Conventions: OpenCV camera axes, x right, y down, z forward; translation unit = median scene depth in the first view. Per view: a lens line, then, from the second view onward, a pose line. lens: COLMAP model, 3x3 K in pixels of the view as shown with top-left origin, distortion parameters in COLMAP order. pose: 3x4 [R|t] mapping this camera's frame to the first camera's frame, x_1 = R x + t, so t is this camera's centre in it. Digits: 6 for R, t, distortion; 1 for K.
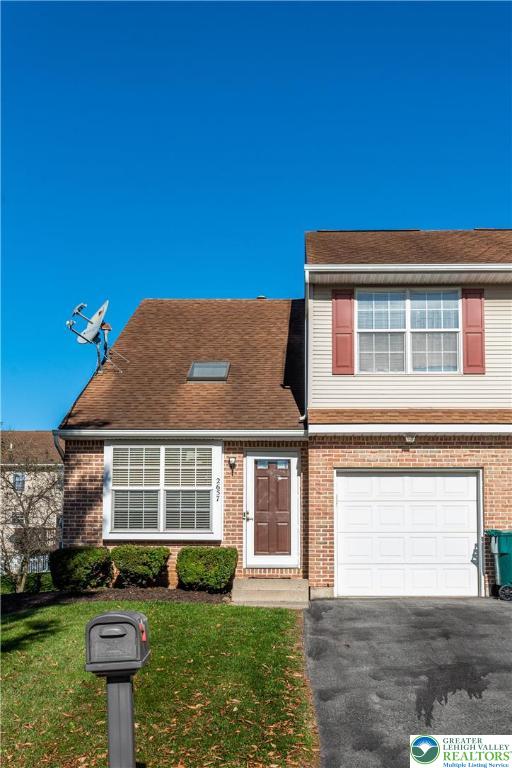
lens RADIAL K [[650.2, 0, 260.6], [0, 650.2, 382.4], [0, 0, 1]] dist [0.002118, 0.000621]
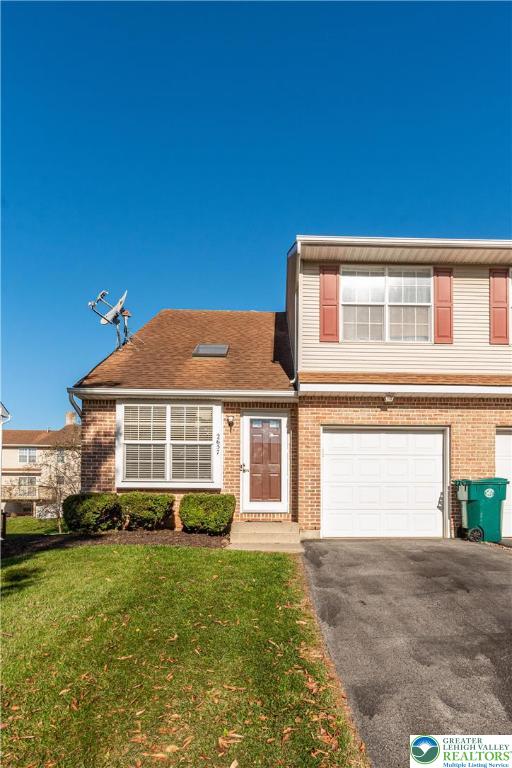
lens RADIAL K [[486.6, 0, 250.4], [0, 486.6, 386.2], [0, 0, 1]] dist [-0.001427, -0.000380]
pose [[0.999993, 0.000644, -0.003707, -0.006176], [-0.000554, 0.999709, 0.024112, 0.044071], [0.003721, -0.024110, 0.999702, 0.157046]]
